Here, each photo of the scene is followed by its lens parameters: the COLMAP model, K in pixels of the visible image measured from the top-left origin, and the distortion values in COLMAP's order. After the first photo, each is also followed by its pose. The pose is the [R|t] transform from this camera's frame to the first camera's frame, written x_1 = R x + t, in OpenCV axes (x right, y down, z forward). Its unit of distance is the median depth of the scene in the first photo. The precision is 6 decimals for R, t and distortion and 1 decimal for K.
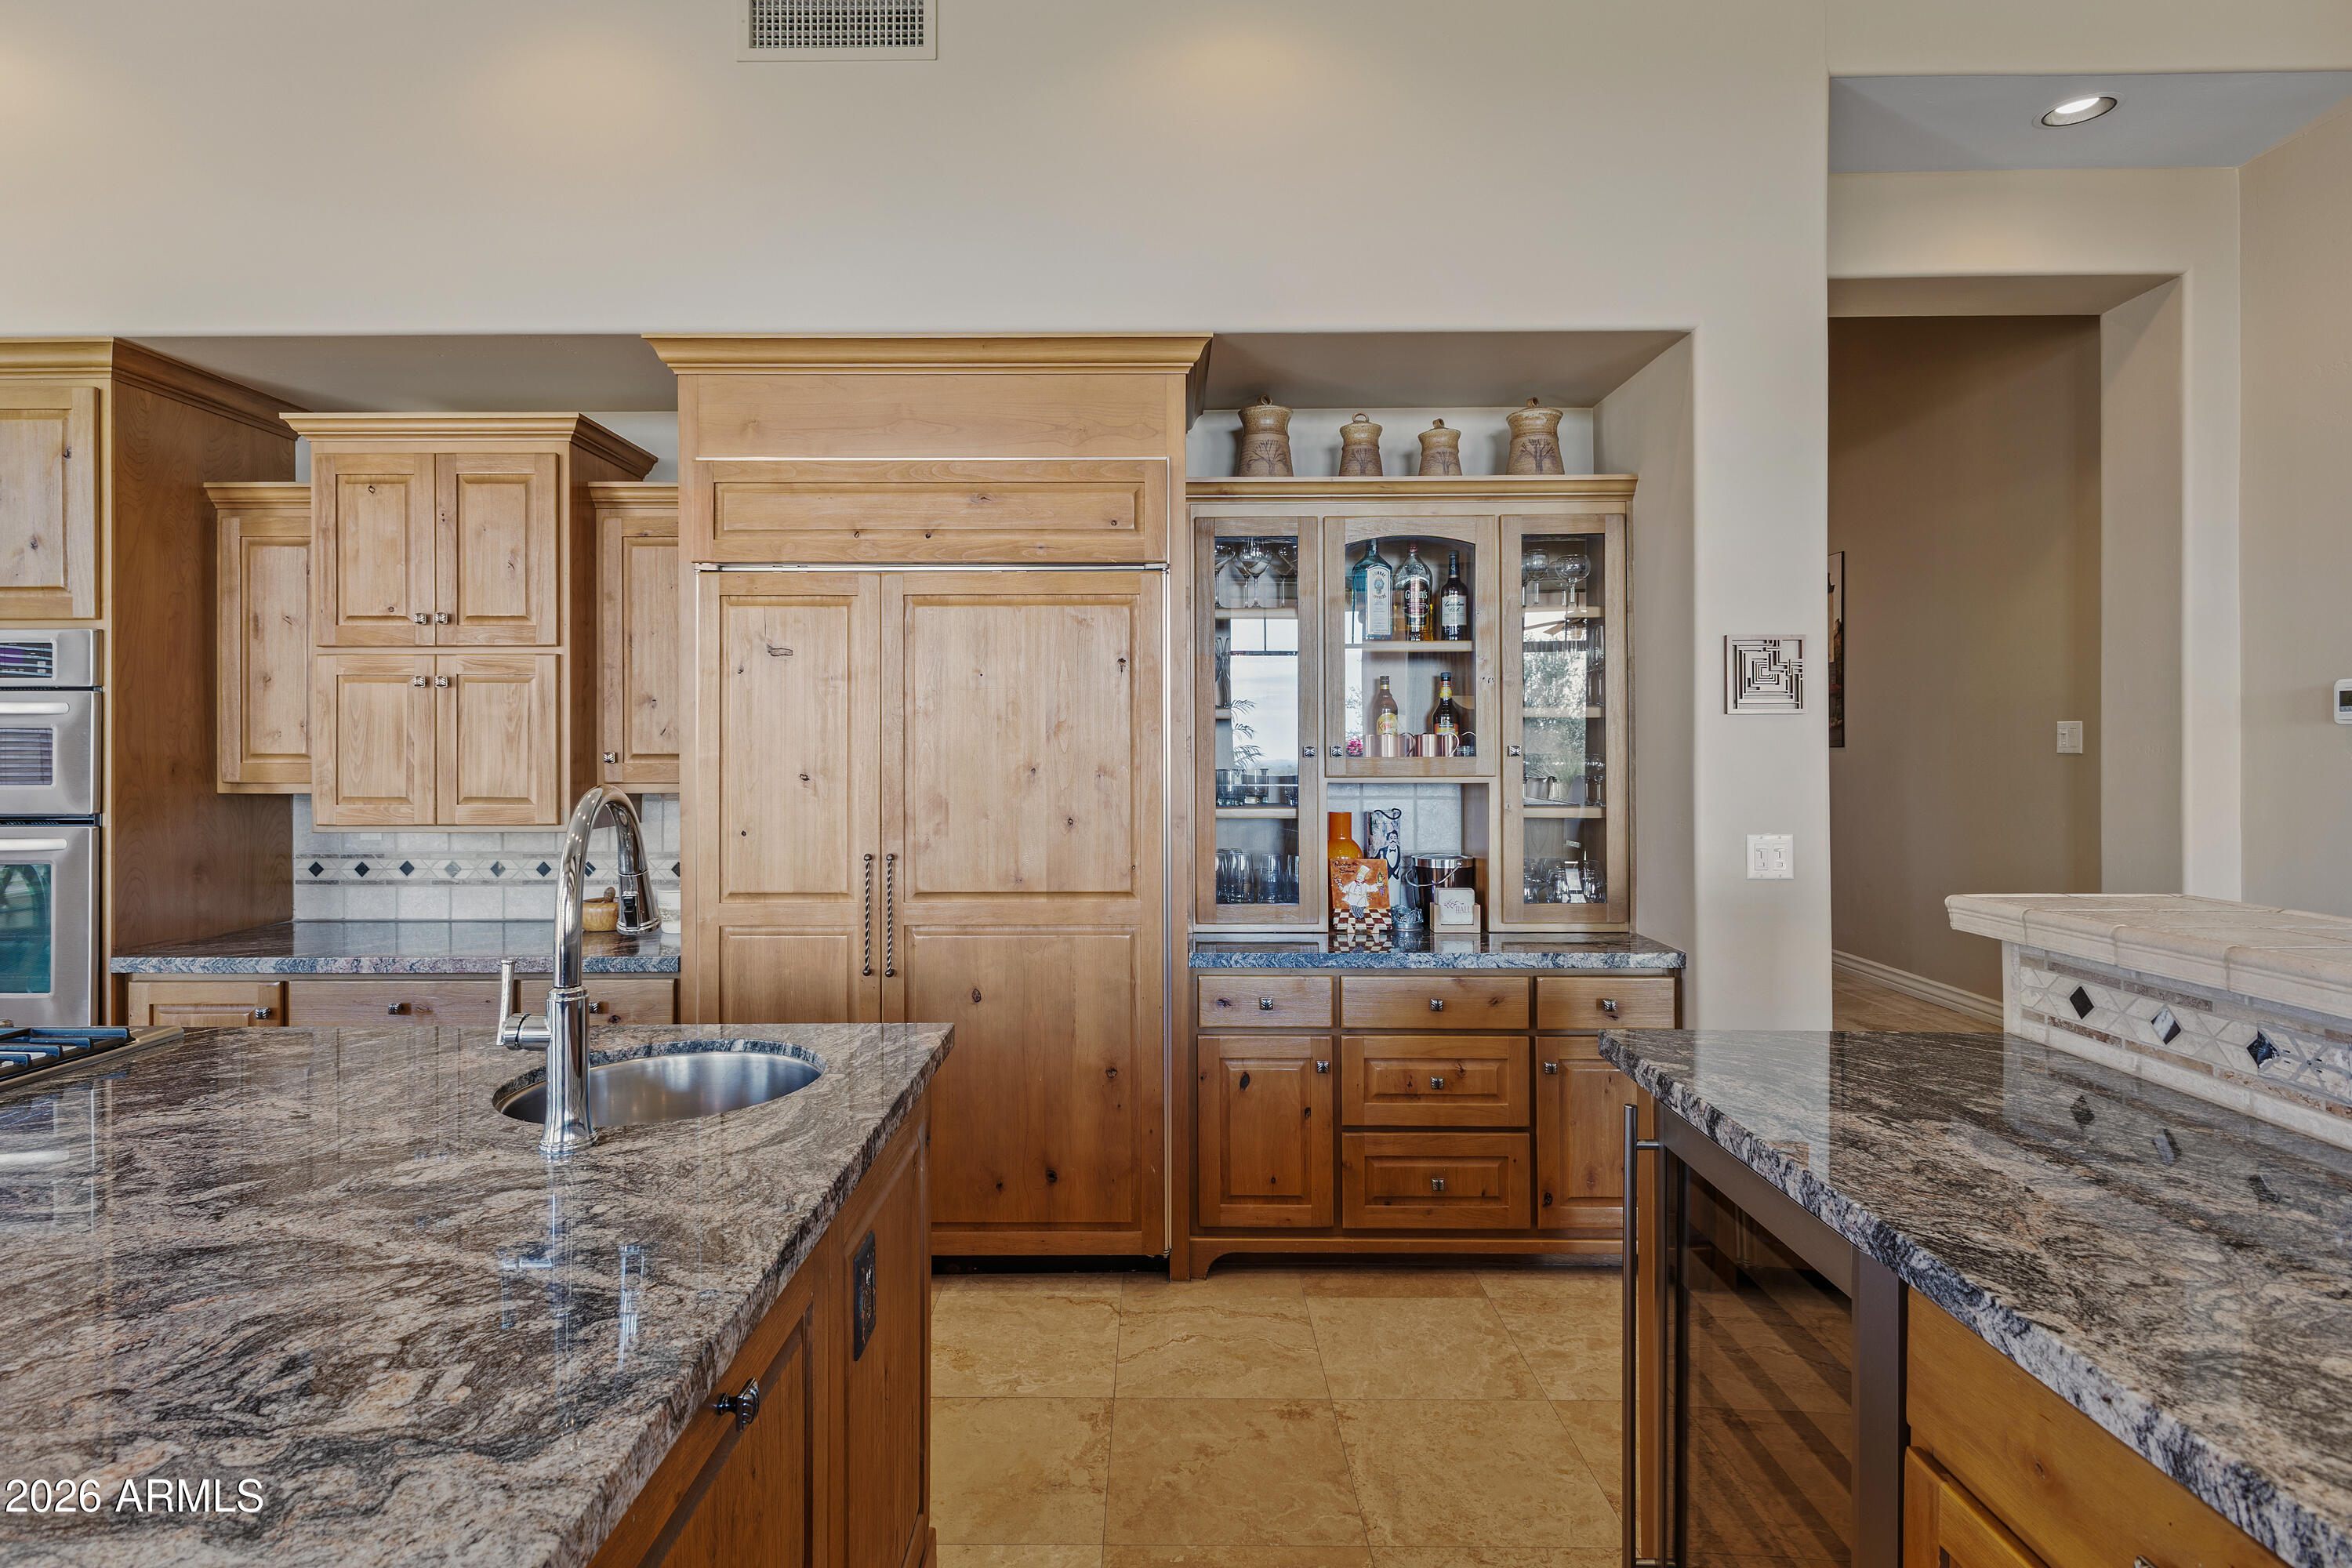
lens RADIAL K [[1187.3, 0, 1171.8], [0, 1187.3, 765.2], [0, 0, 1]] dist [0.002525, 0.000263]
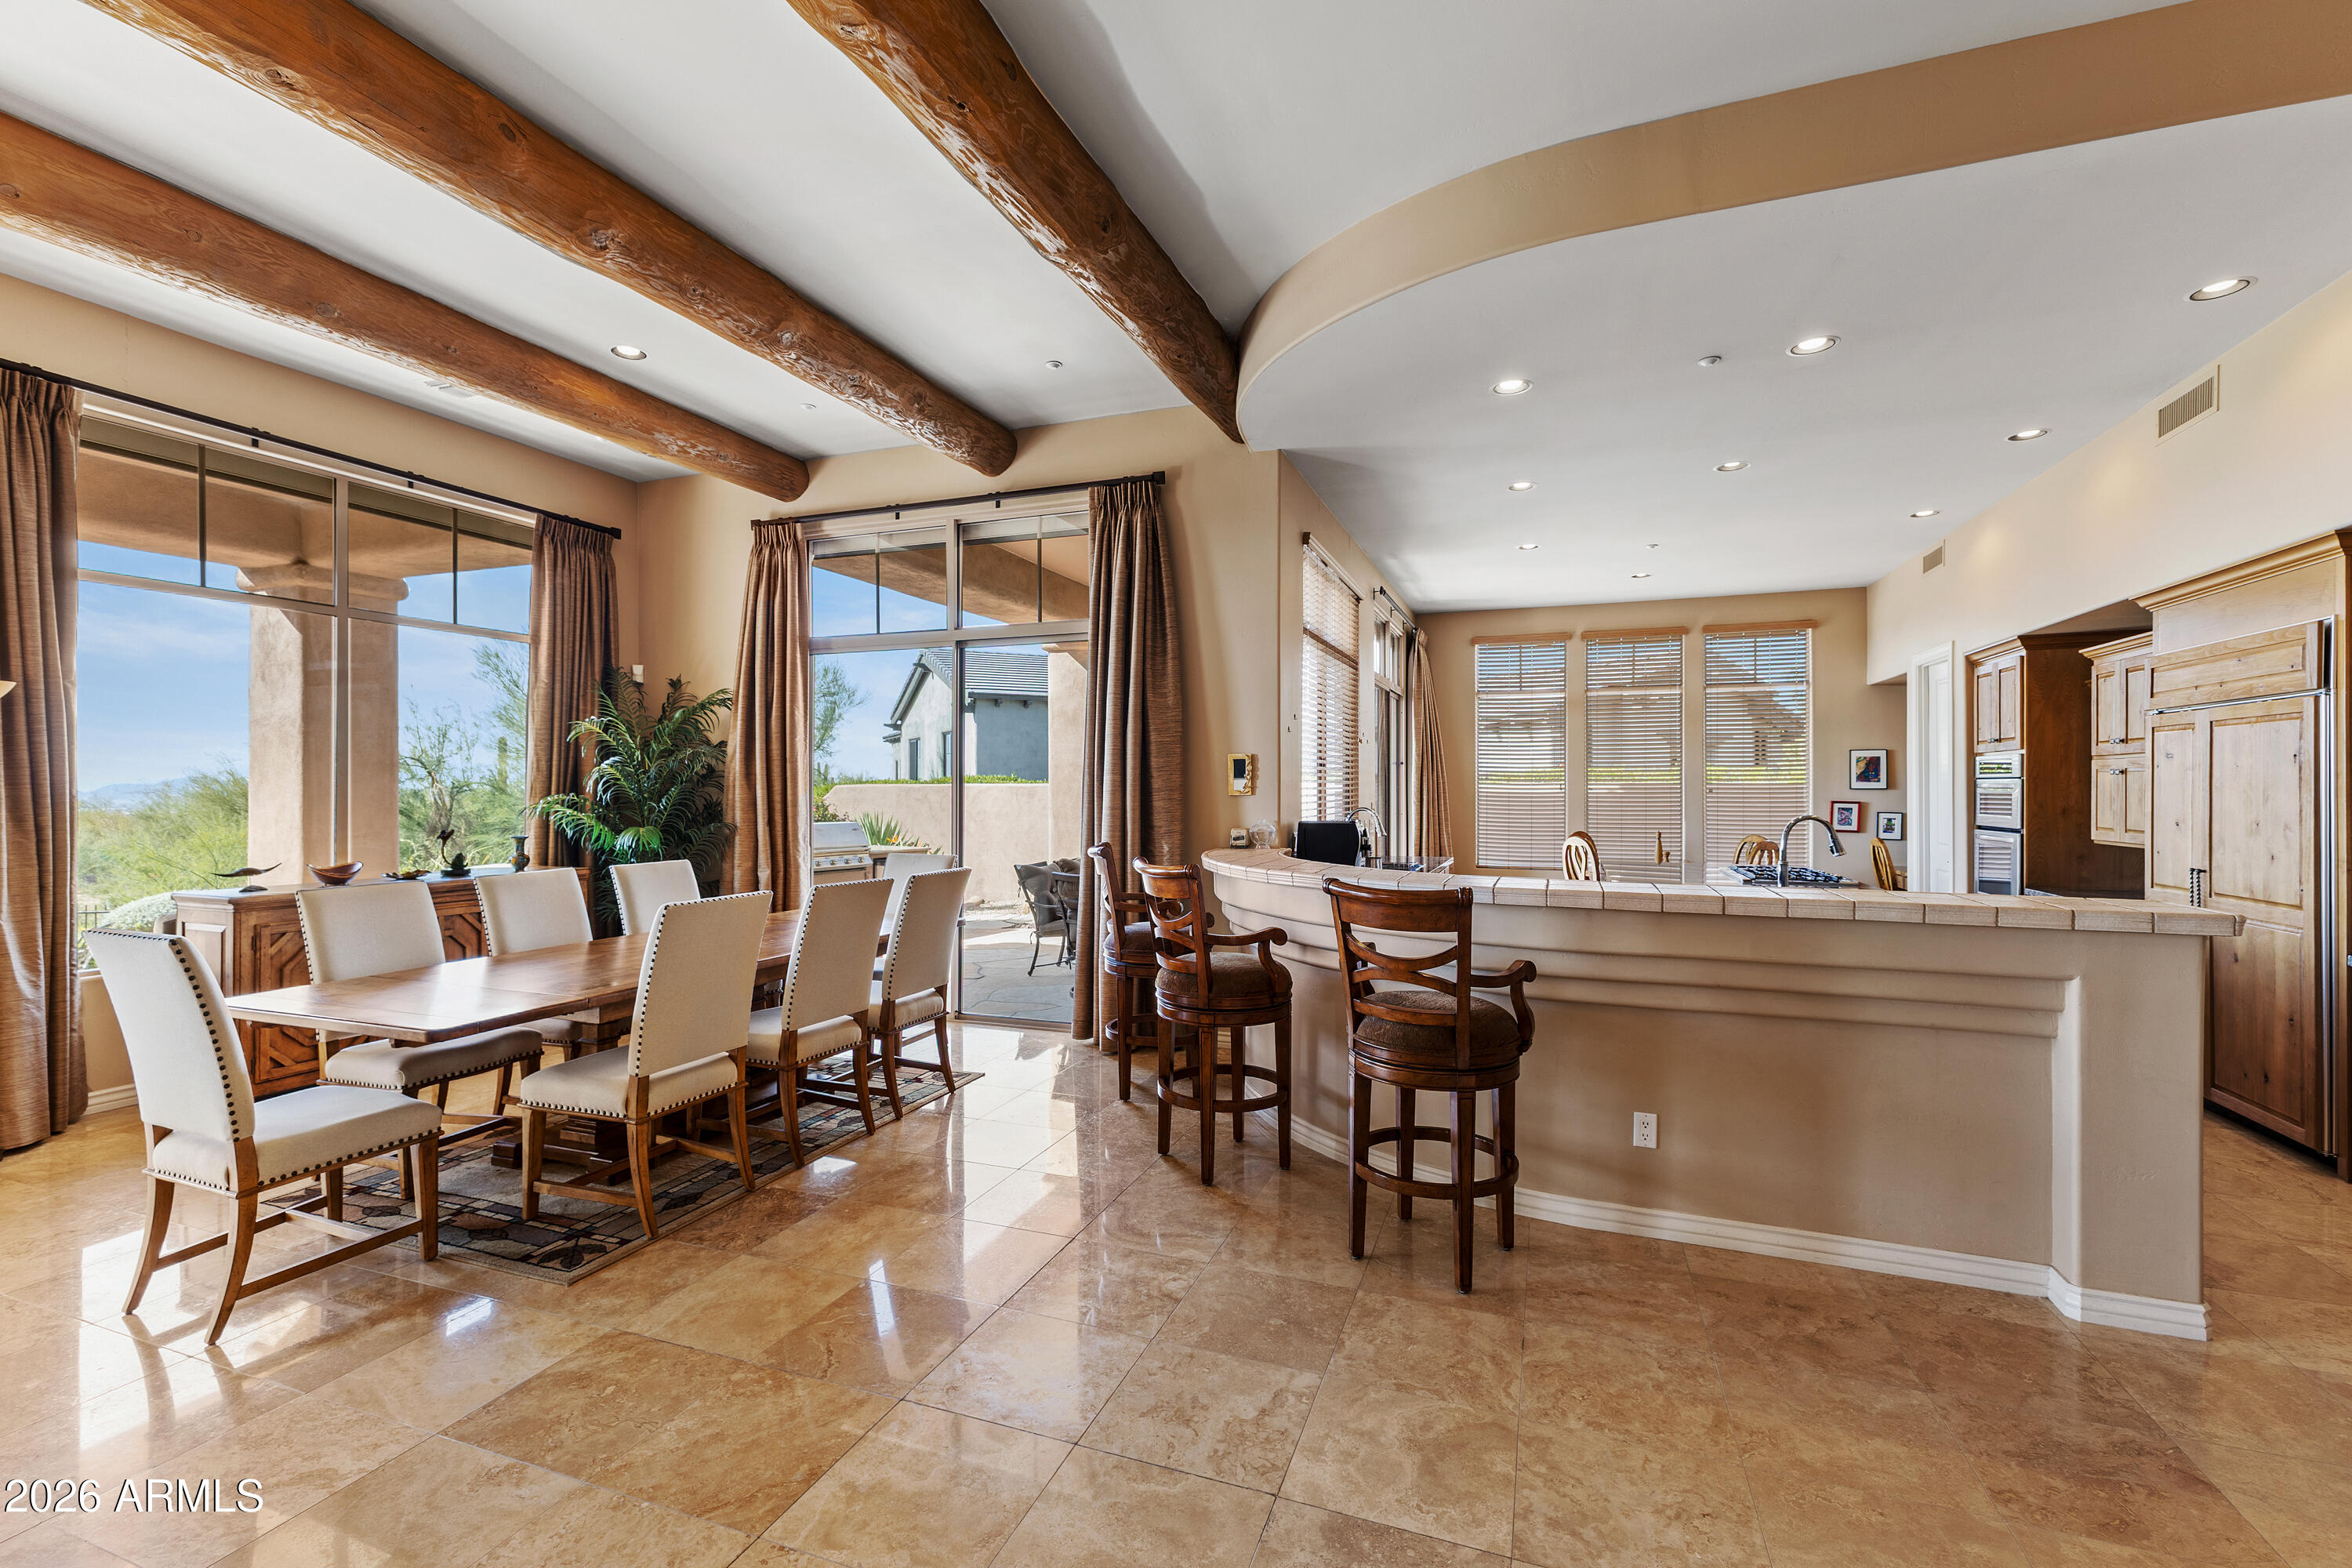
lens RADIAL K [[1012.6, 0, 1166.2], [0, 1012.6, 791.4], [0, 0, 1]] dist [-0.000737, -0.000844]
pose [[-0.356494, 0.005017, -0.934284, 1.700930], [-0.004563, 0.999964, 0.007110, -0.043666], [0.934286, 0.006798, -0.356459, 0.097524]]
